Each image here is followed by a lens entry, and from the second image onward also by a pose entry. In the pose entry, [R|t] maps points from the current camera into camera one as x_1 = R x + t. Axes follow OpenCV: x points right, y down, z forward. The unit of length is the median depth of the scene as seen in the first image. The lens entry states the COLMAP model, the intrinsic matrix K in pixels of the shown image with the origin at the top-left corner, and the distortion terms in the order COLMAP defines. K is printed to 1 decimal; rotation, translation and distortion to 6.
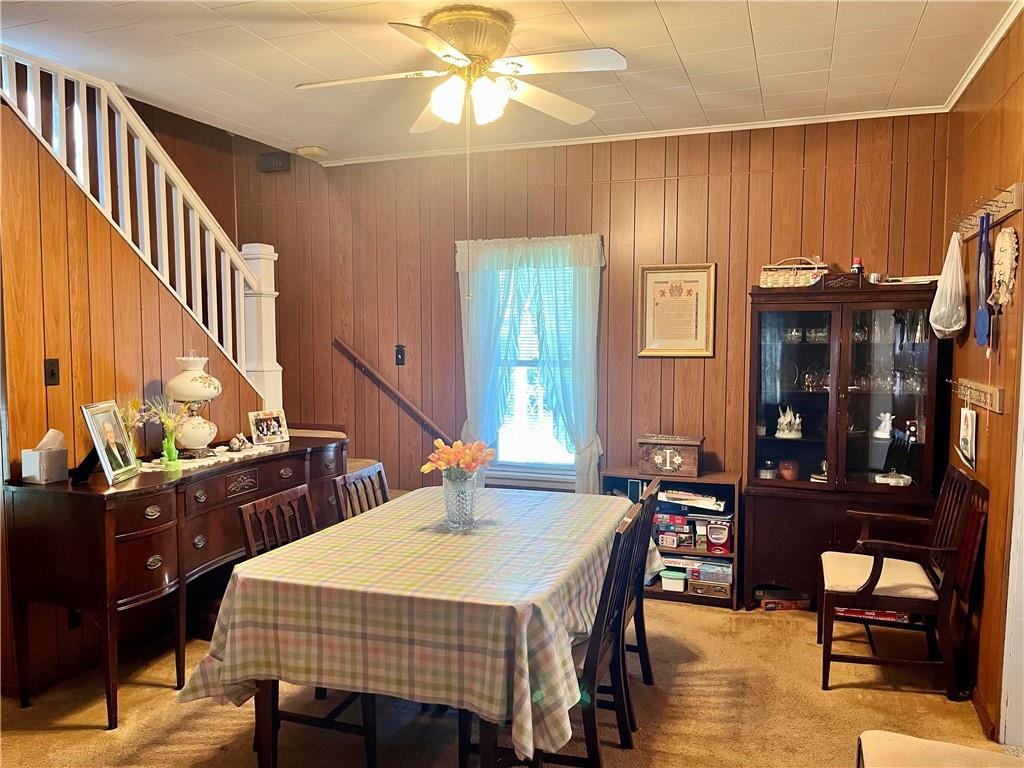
lens RADIAL K [[770.4, 0, 512.0], [0, 770.4, 384.0], [0, 0, 1]] dist [0.030125, -0.007412]
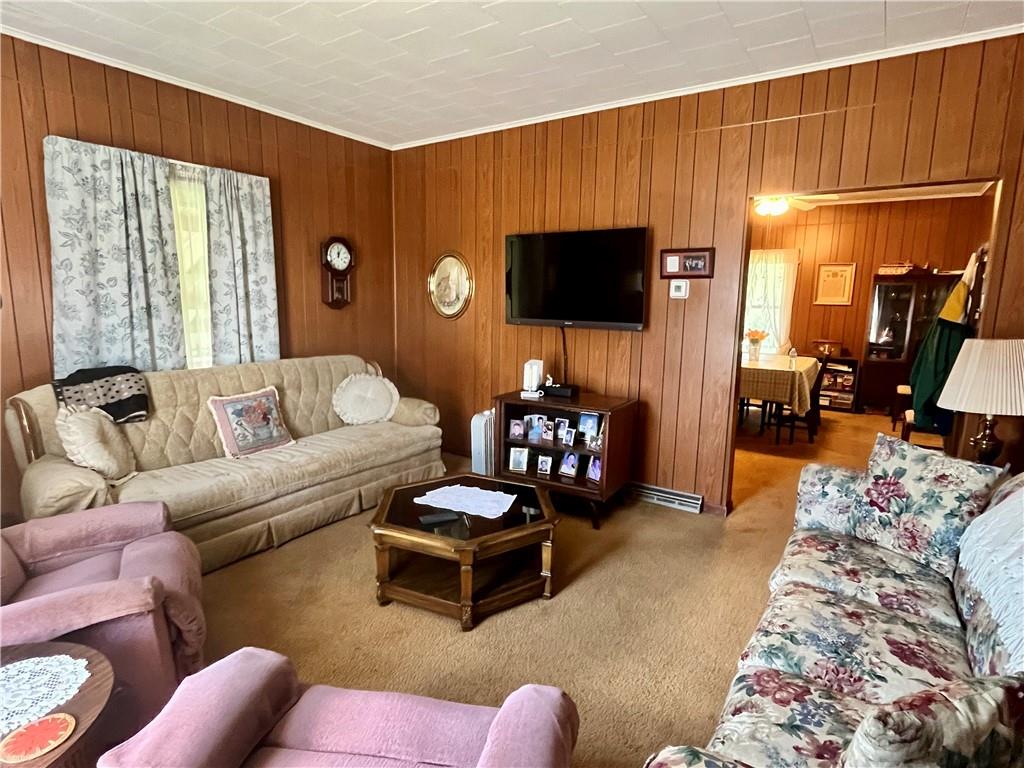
lens RADIAL K [[553.0, 0, 512.0], [0, 553.0, 384.0], [0, 0, 1]] dist [-0.001437, 0.000266]
pose [[0.971050, 0.058750, -0.231539, -0.328665], [-0.038552, 0.995121, 0.090816, 0.089527], [0.235745, -0.079261, 0.968577, -0.849199]]
